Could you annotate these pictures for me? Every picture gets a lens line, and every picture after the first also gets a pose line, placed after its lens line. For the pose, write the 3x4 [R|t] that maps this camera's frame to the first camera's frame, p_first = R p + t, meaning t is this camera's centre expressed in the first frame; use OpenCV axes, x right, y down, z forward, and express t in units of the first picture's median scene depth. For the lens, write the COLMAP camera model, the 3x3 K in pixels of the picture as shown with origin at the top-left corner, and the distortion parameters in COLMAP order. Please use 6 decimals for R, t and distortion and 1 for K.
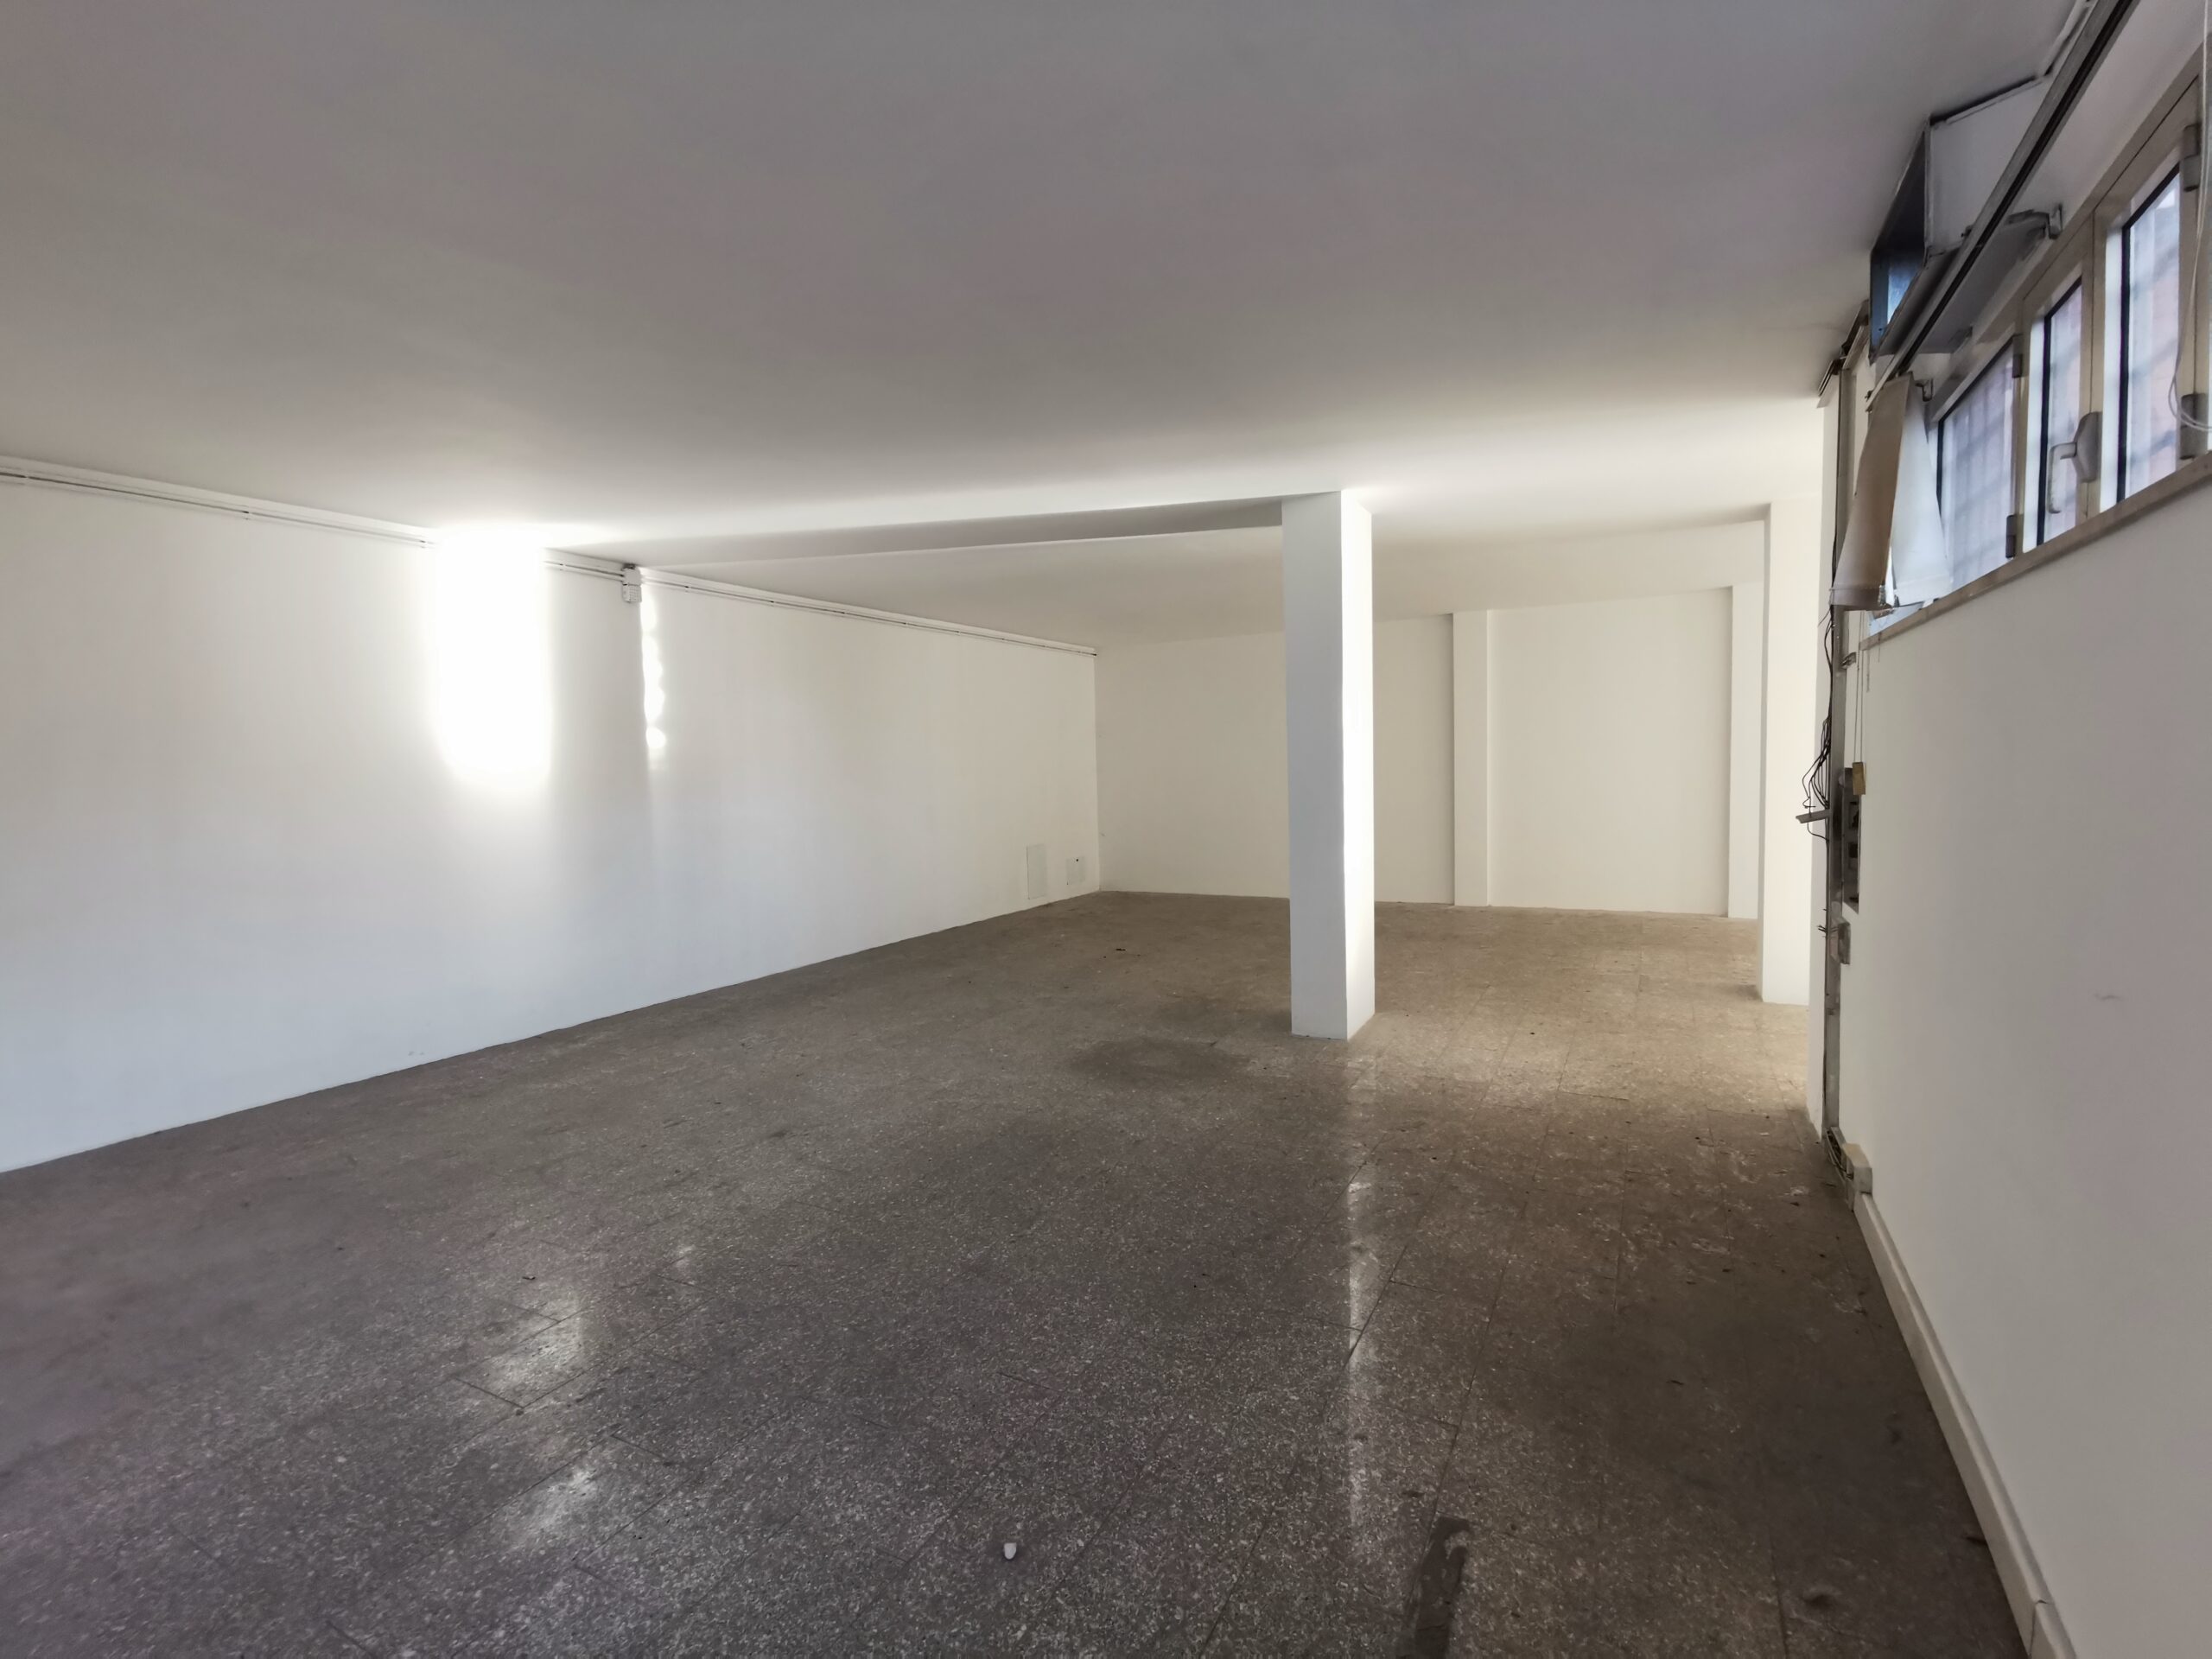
lens RADIAL K [[1014.5, 0, 1097.0], [0, 1014.5, 827.4], [0, 0, 1]] dist [0.012786, -0.001542]
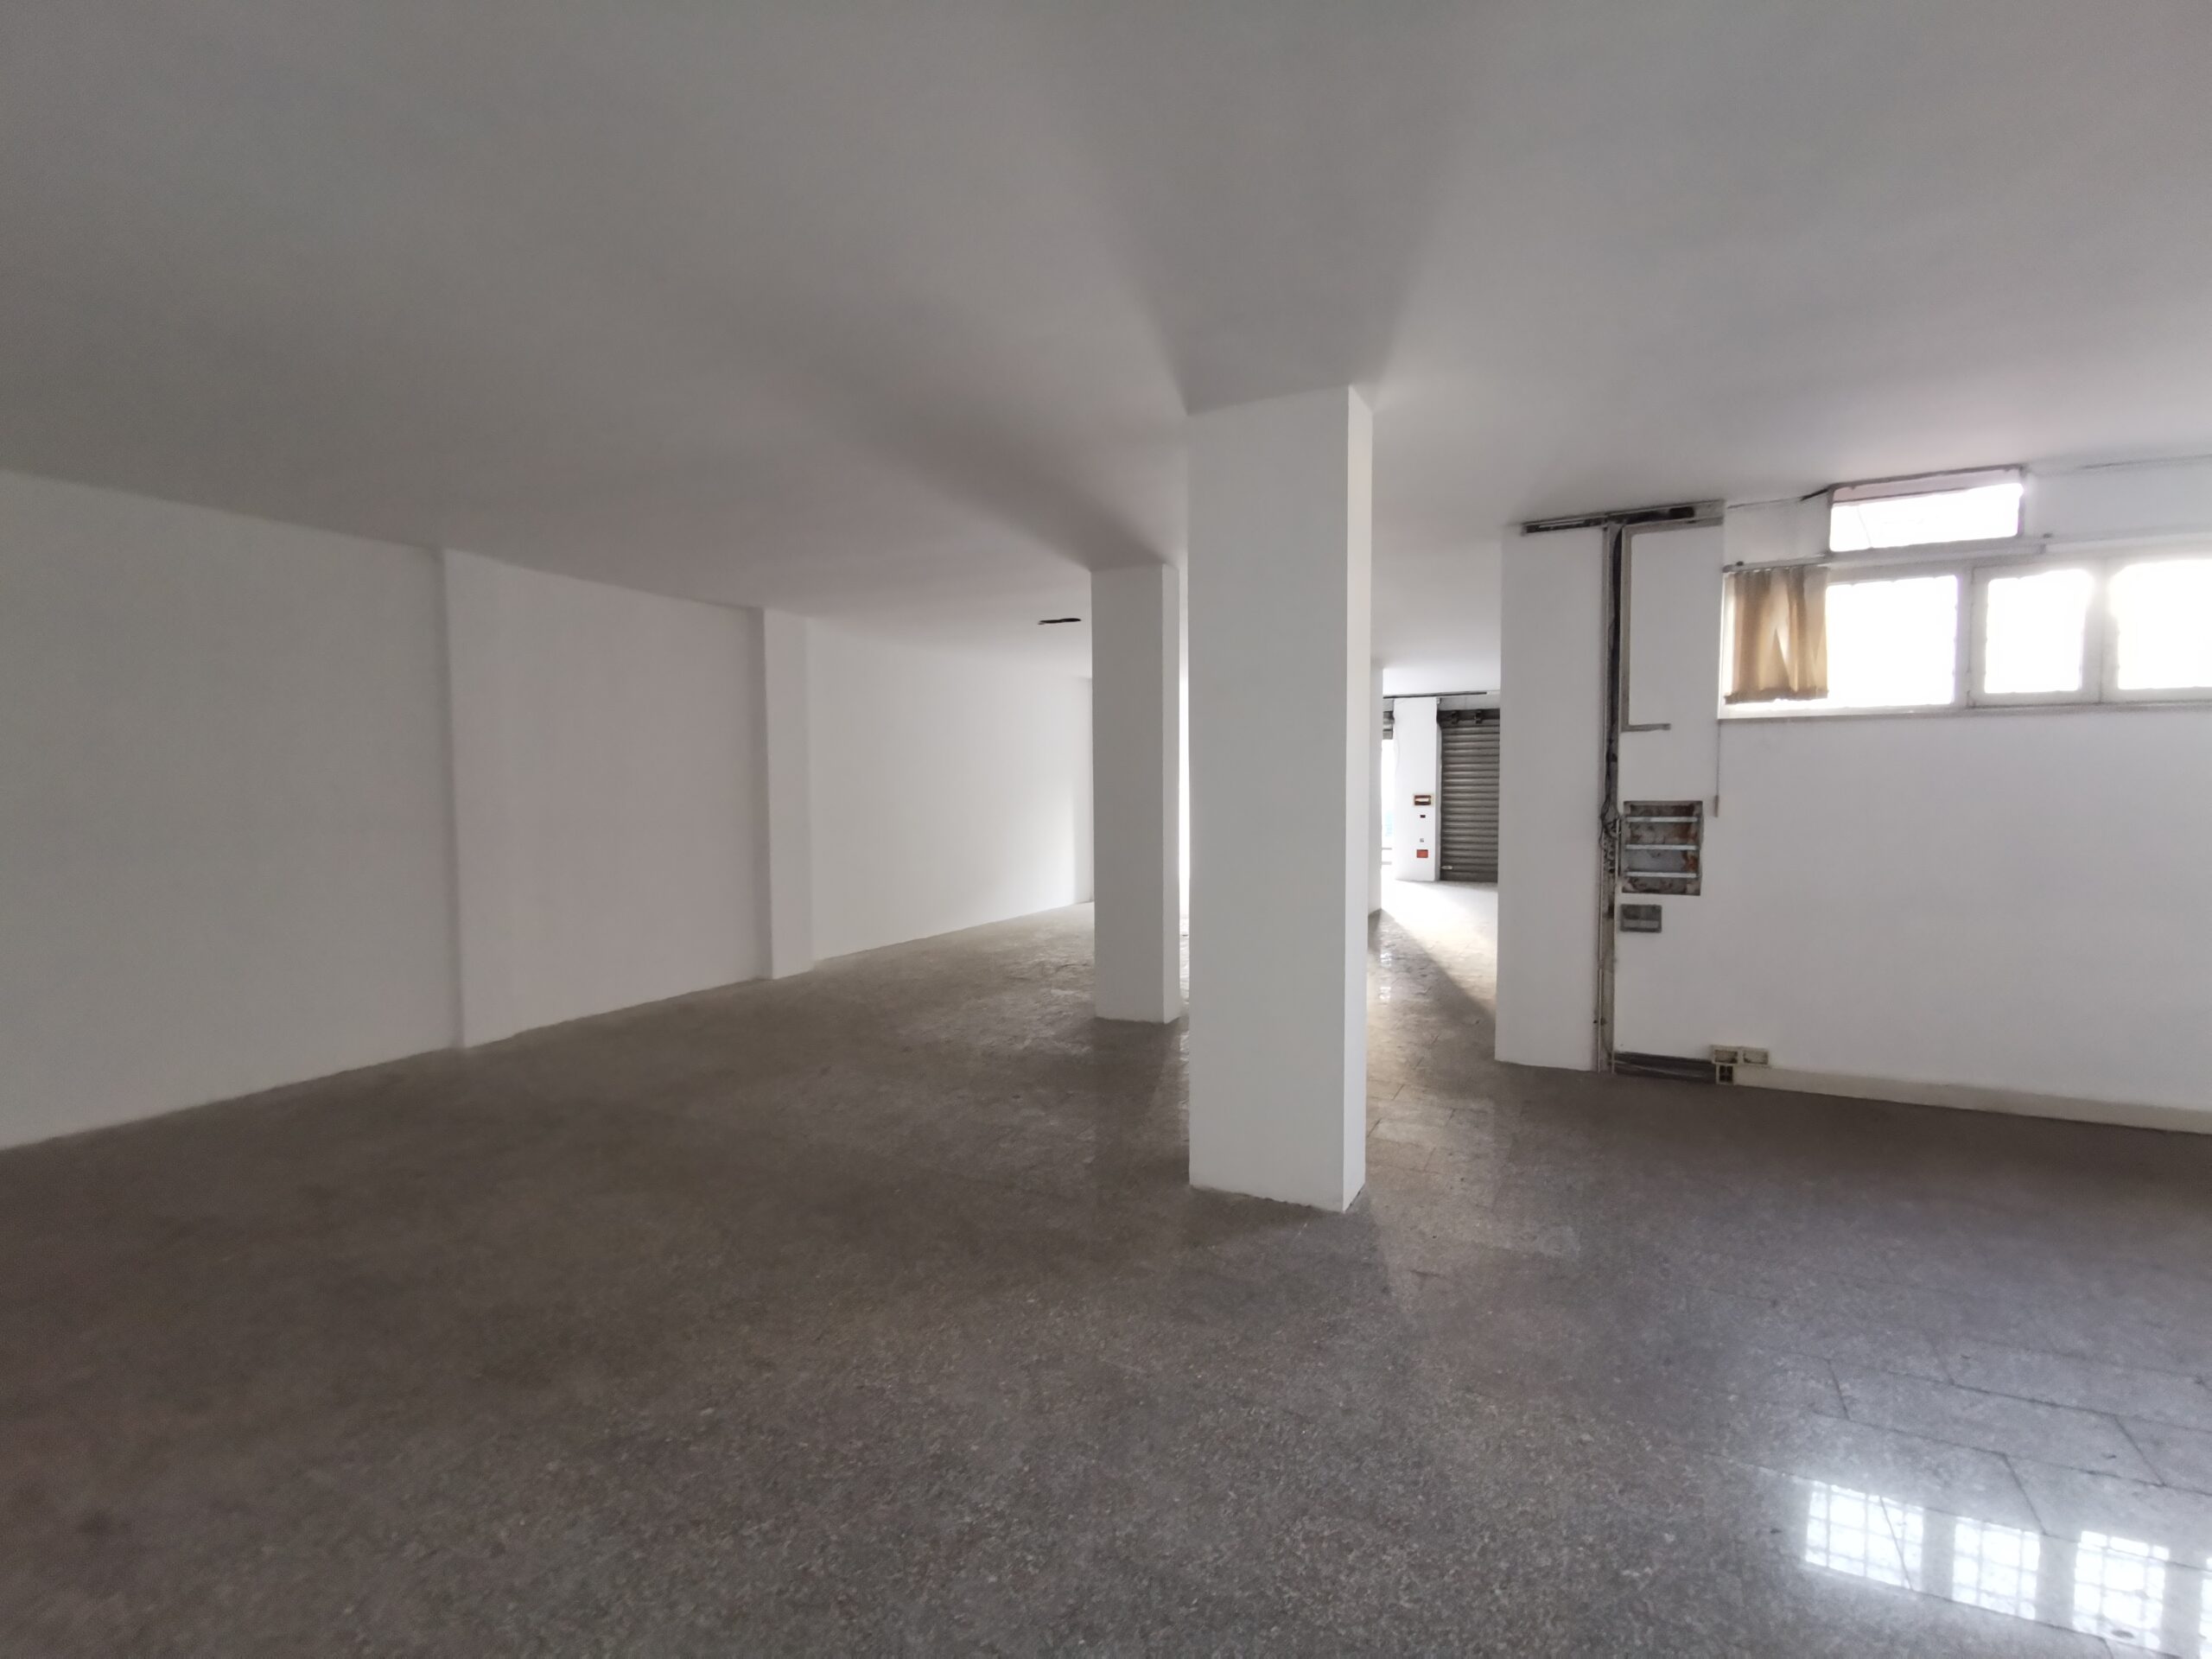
lens RADIAL K [[1014.5, 0, 1102.1], [0, 1014.5, 831.8], [0, 0, 1]] dist [0.012786, -0.001542]
pose [[-0.034750, -0.018514, 0.999225, -0.613525], [0.071552, 0.997217, 0.020965, -0.087904], [-0.996831, 0.072225, -0.033329, 1.592557]]
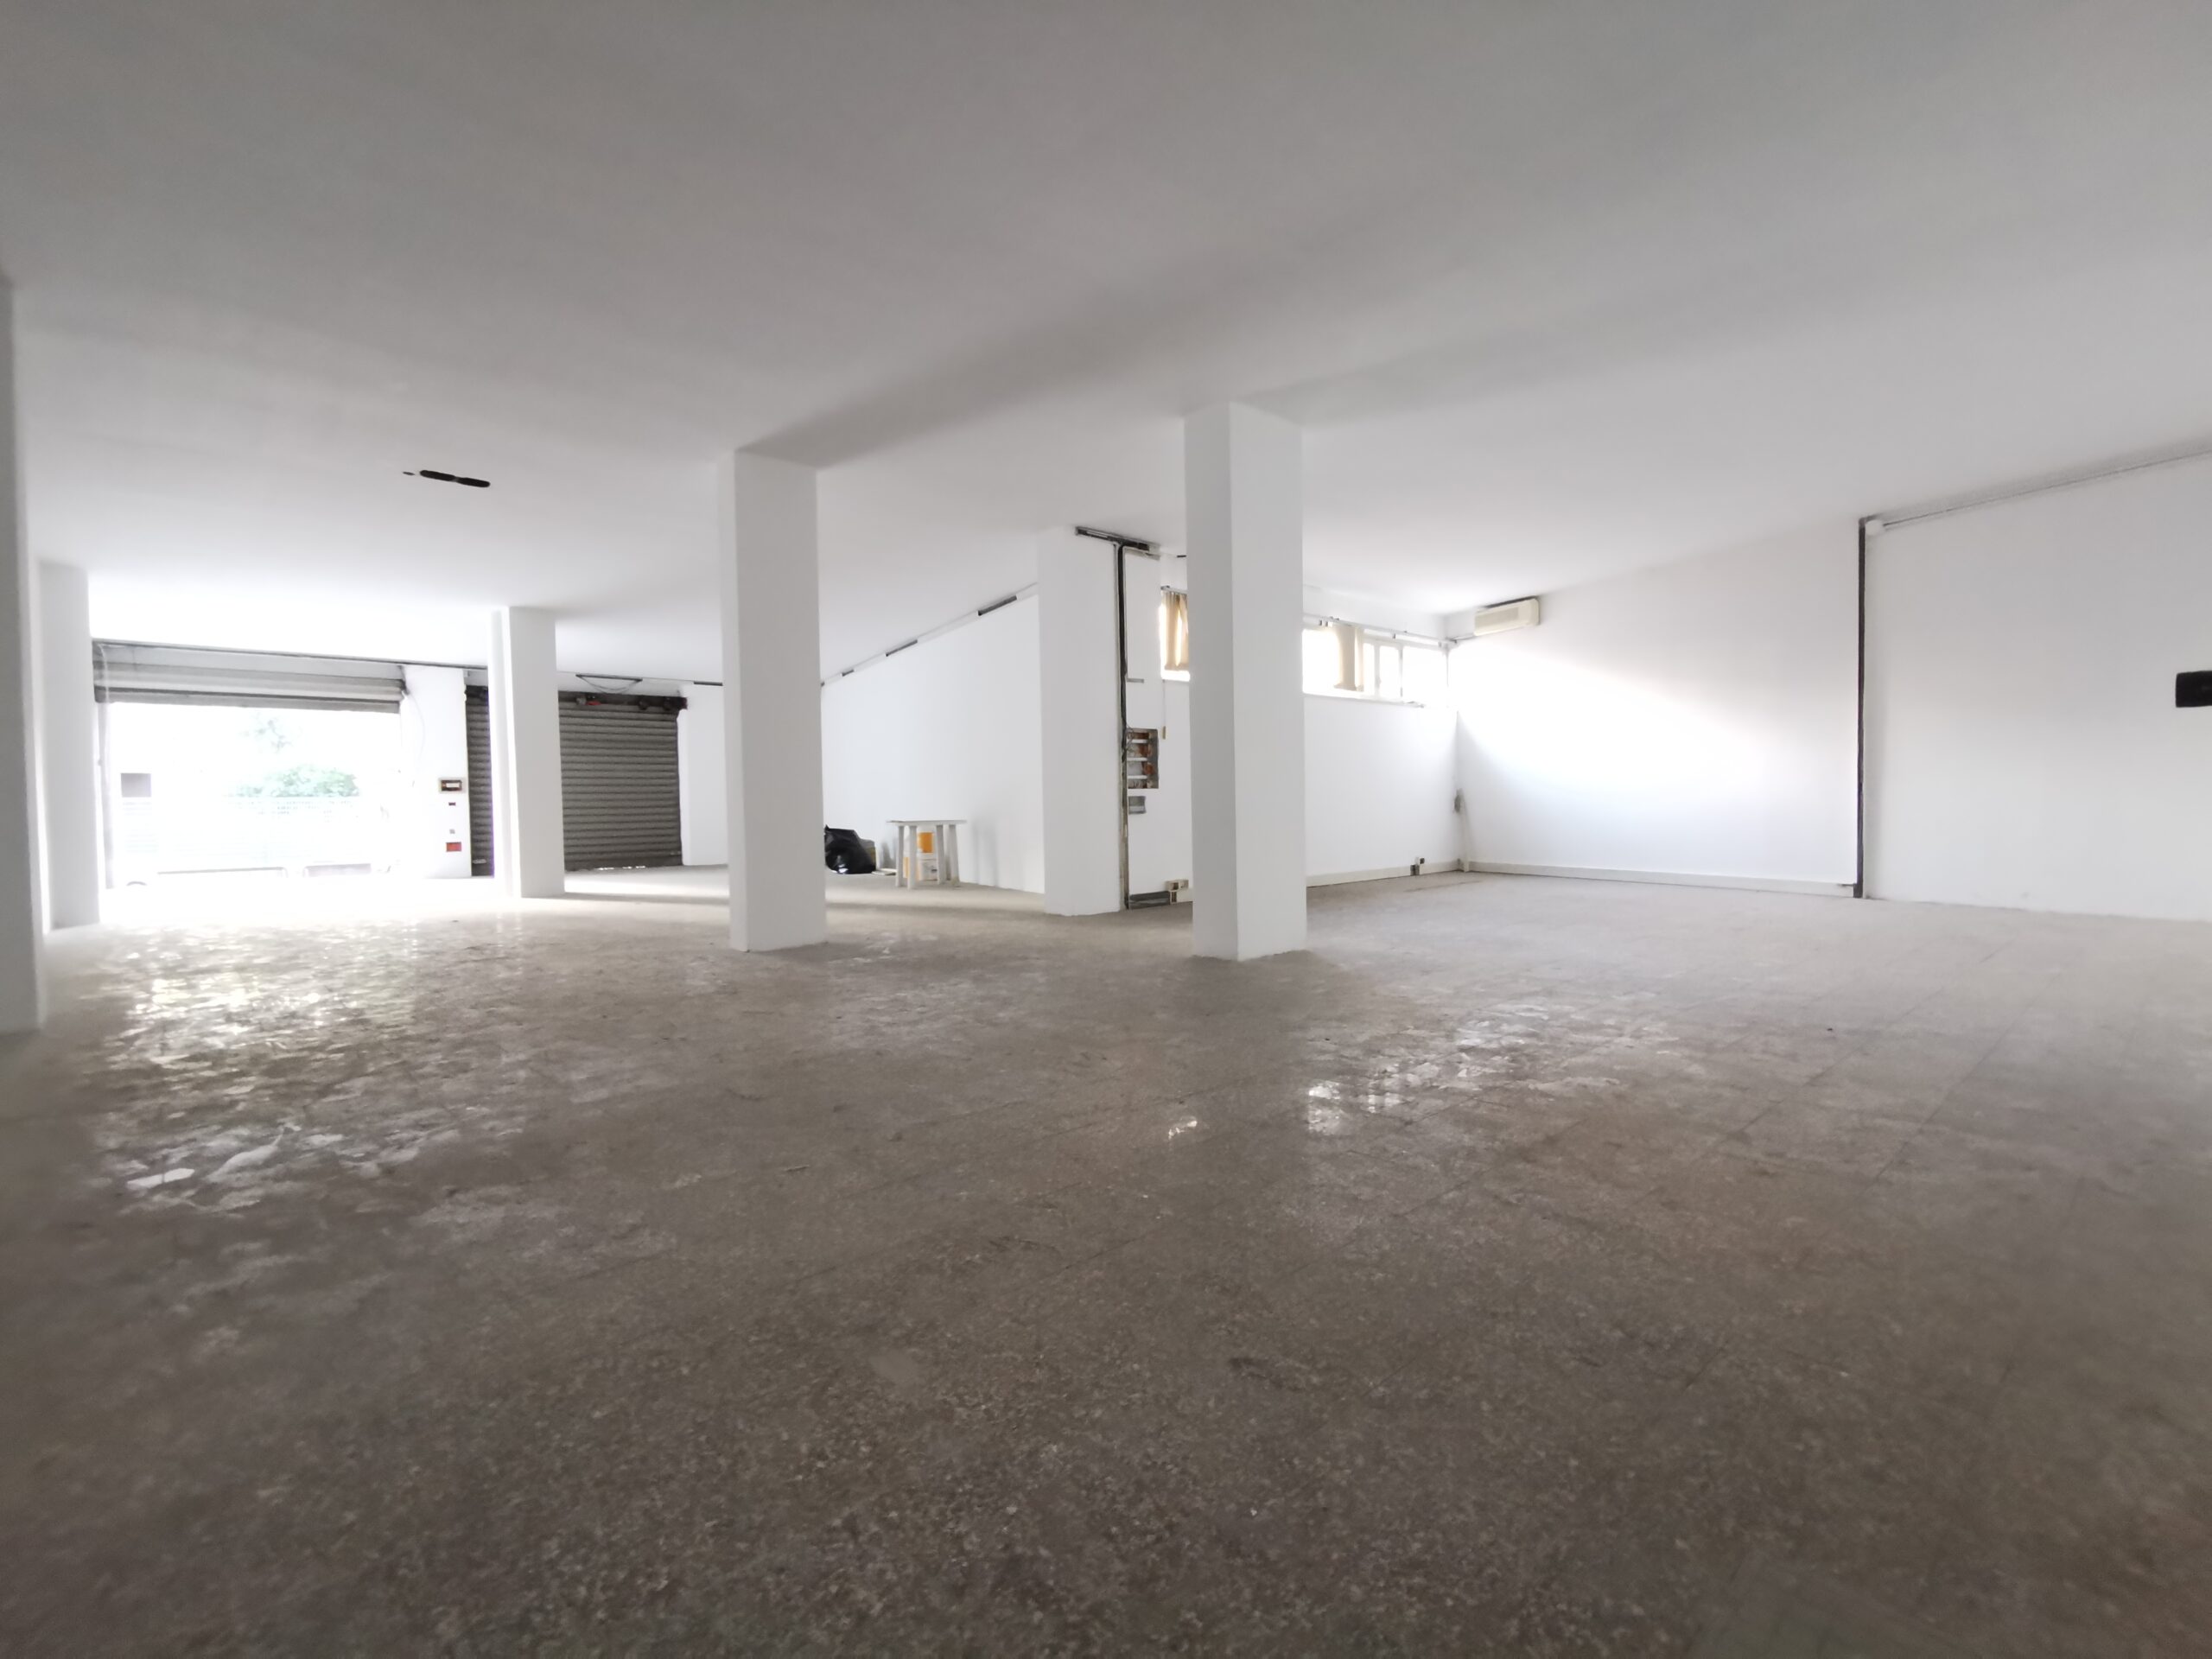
lens RADIAL K [[1014.5, 0, 1101.4], [0, 1014.5, 842.2], [0, 0, 1]] dist [0.012786, -0.001542]
pose [[-0.947032, 0.033503, 0.319385, 0.086820], [0.064491, 0.994124, 0.086944, -0.006930], [-0.314596, 0.102936, -0.943628, 2.780760]]
